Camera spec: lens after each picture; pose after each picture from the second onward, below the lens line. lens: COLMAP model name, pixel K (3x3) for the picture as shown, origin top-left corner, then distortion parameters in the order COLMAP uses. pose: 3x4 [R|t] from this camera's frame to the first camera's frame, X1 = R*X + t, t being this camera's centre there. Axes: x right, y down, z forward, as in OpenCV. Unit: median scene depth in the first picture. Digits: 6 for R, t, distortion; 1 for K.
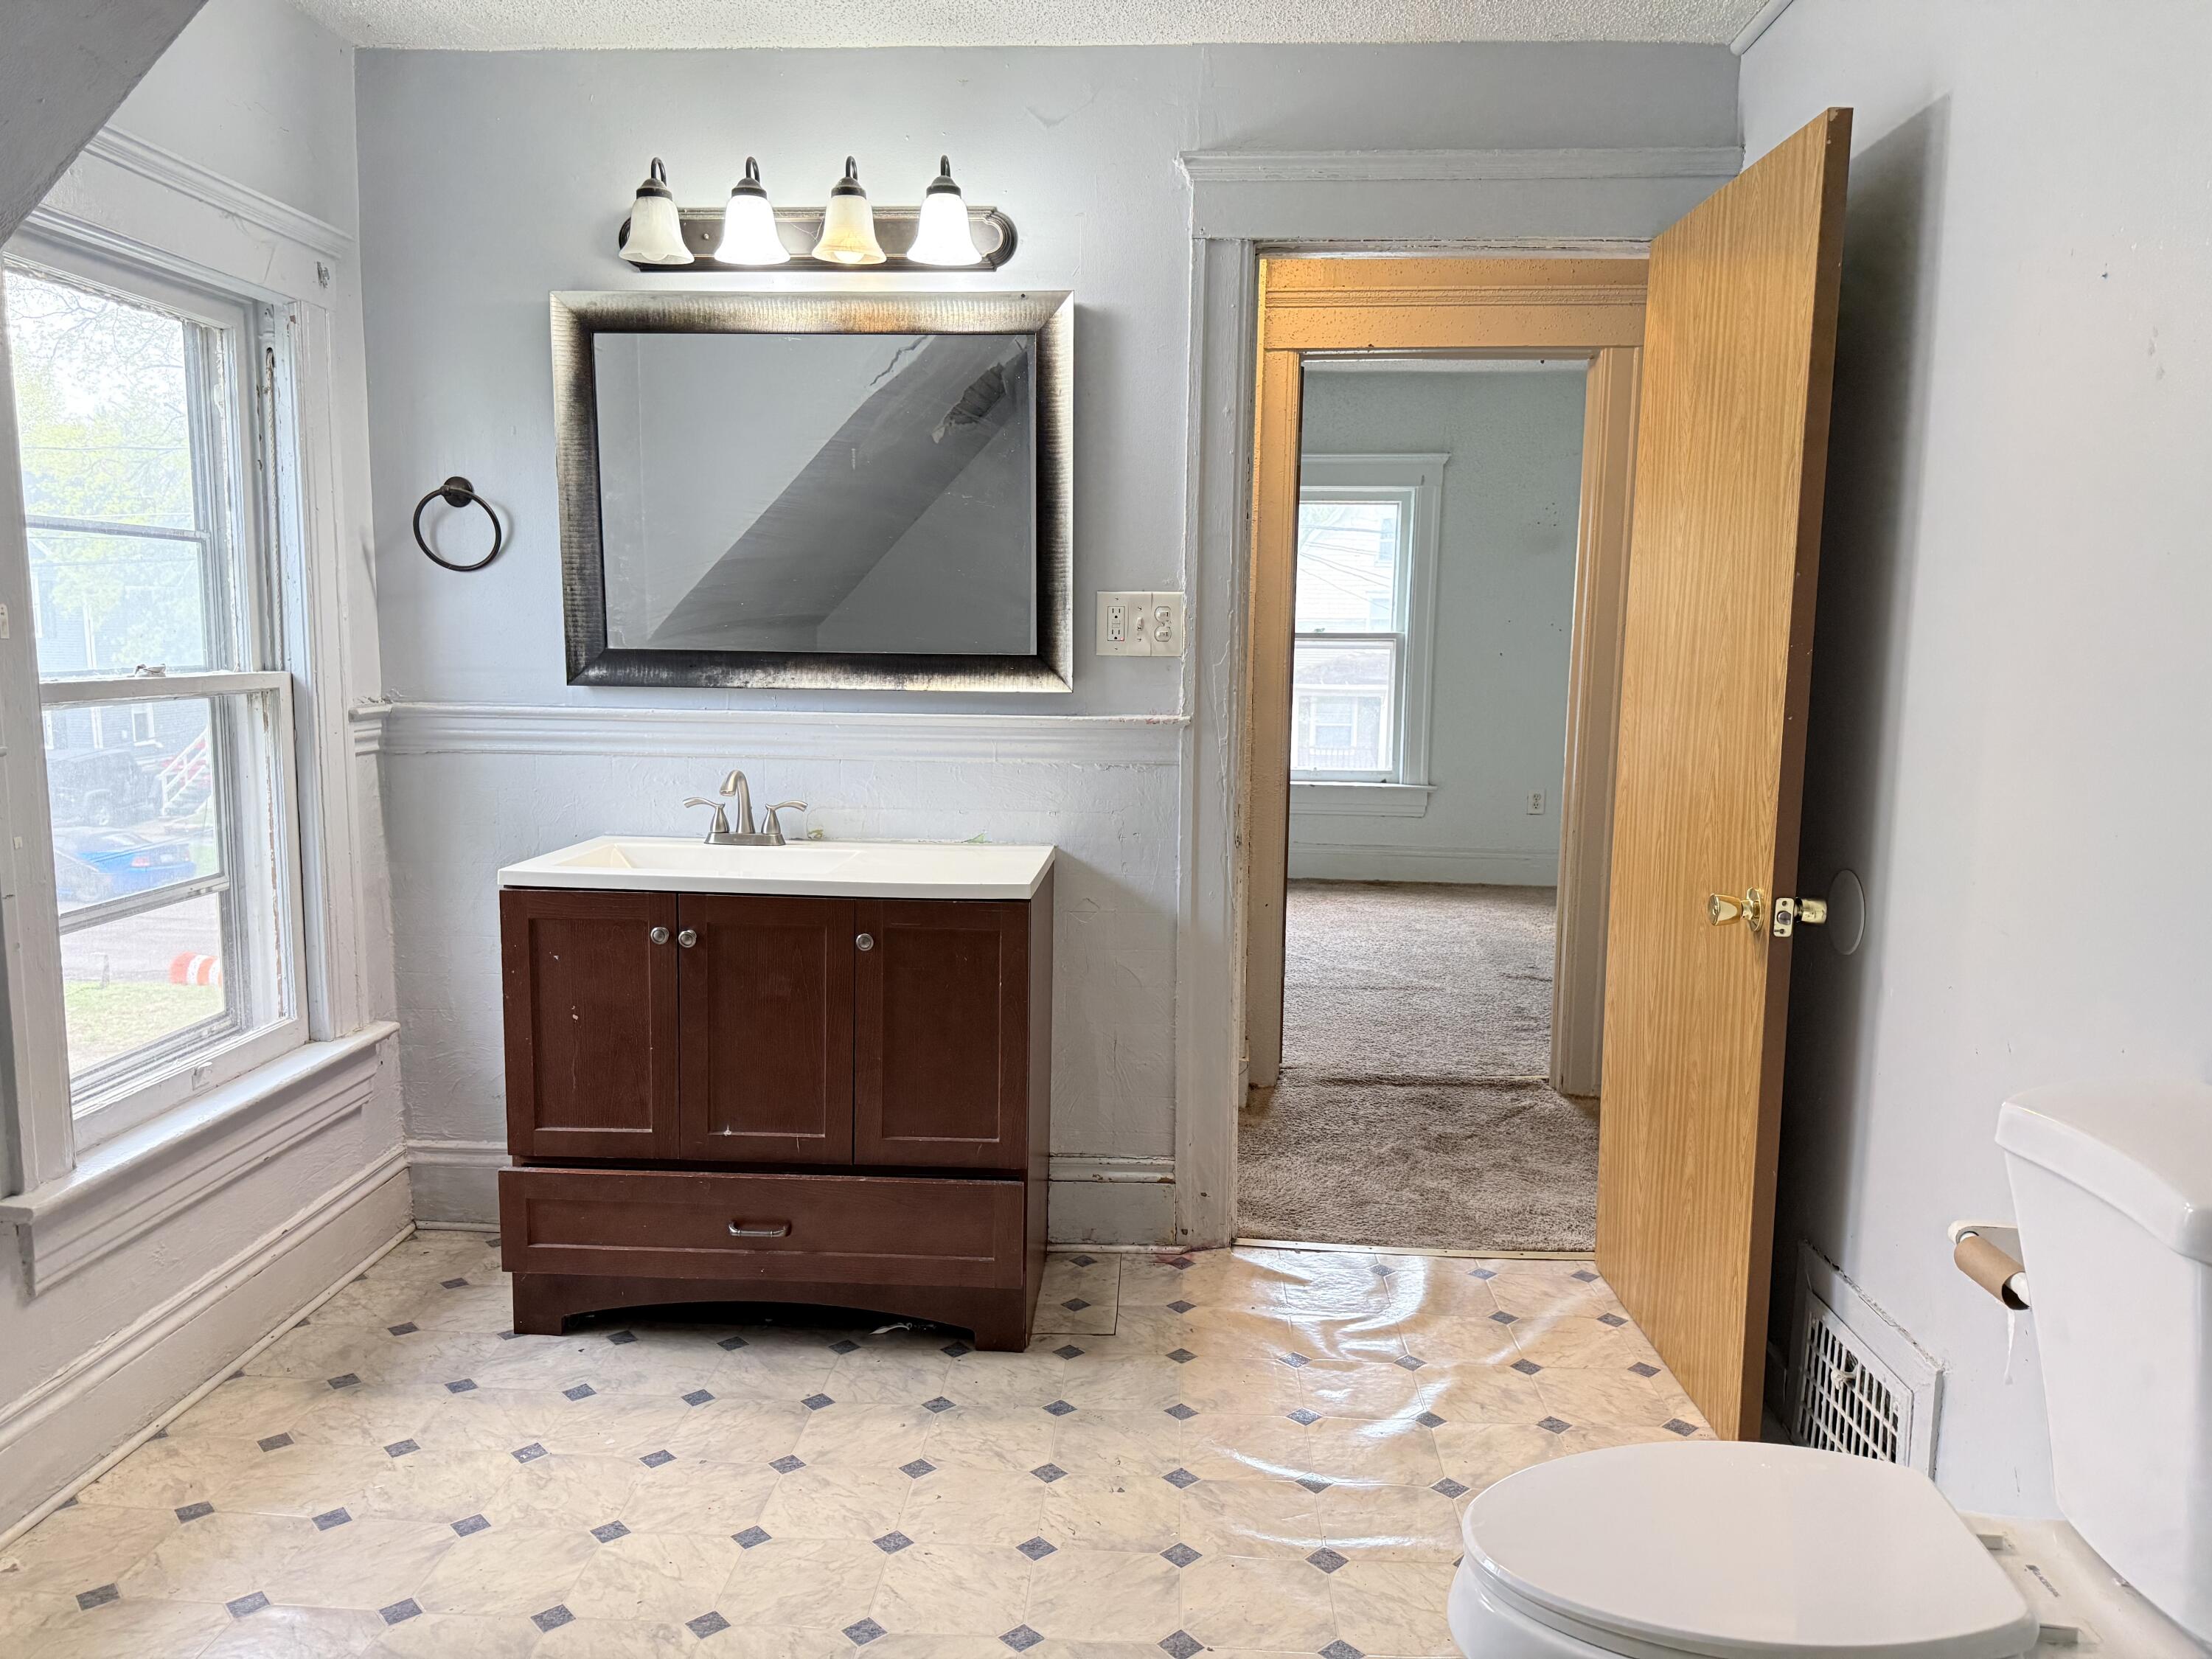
lens RADIAL K [[1544.4, 0, 1119.7], [0, 1544.4, 832.3], [0, 0, 1]] dist [0.072991, -0.074030]
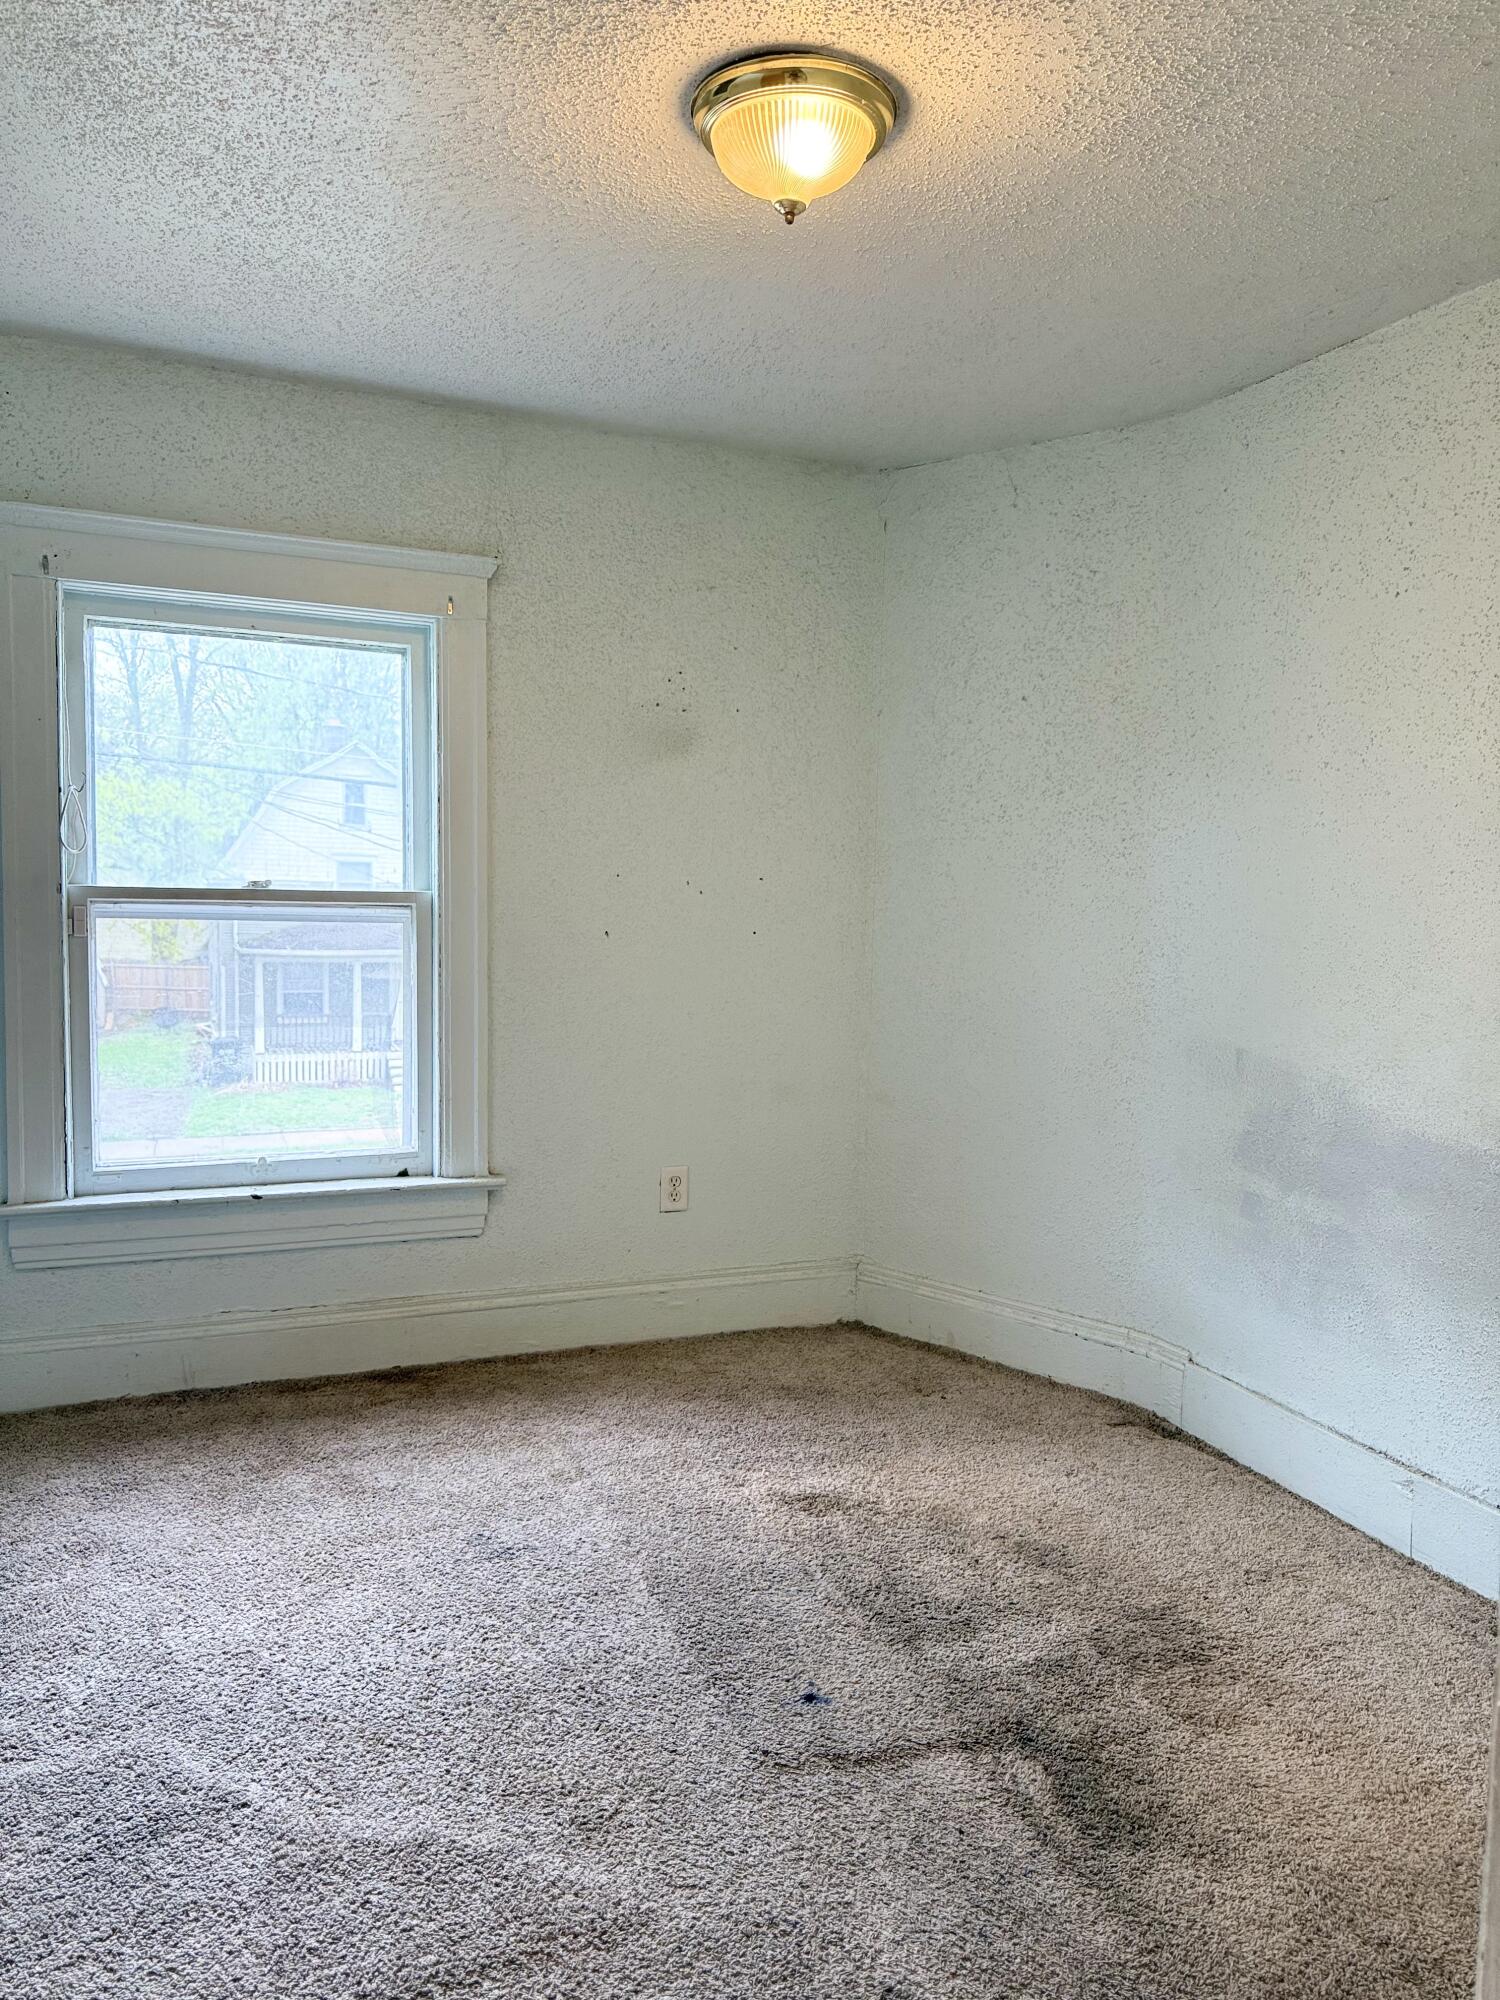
lens RADIAL K [[1396.4, 0, 744.0], [0, 1396.4, 1005.7], [0, 0, 1]] dist [0.072991, -0.074030]
pose [[0.904218, -0.032296, 0.425847, 0.076912], [0.053748, 0.997814, -0.038452, -0.066600], [-0.423675, 0.057658, 0.903978, 0.530315]]
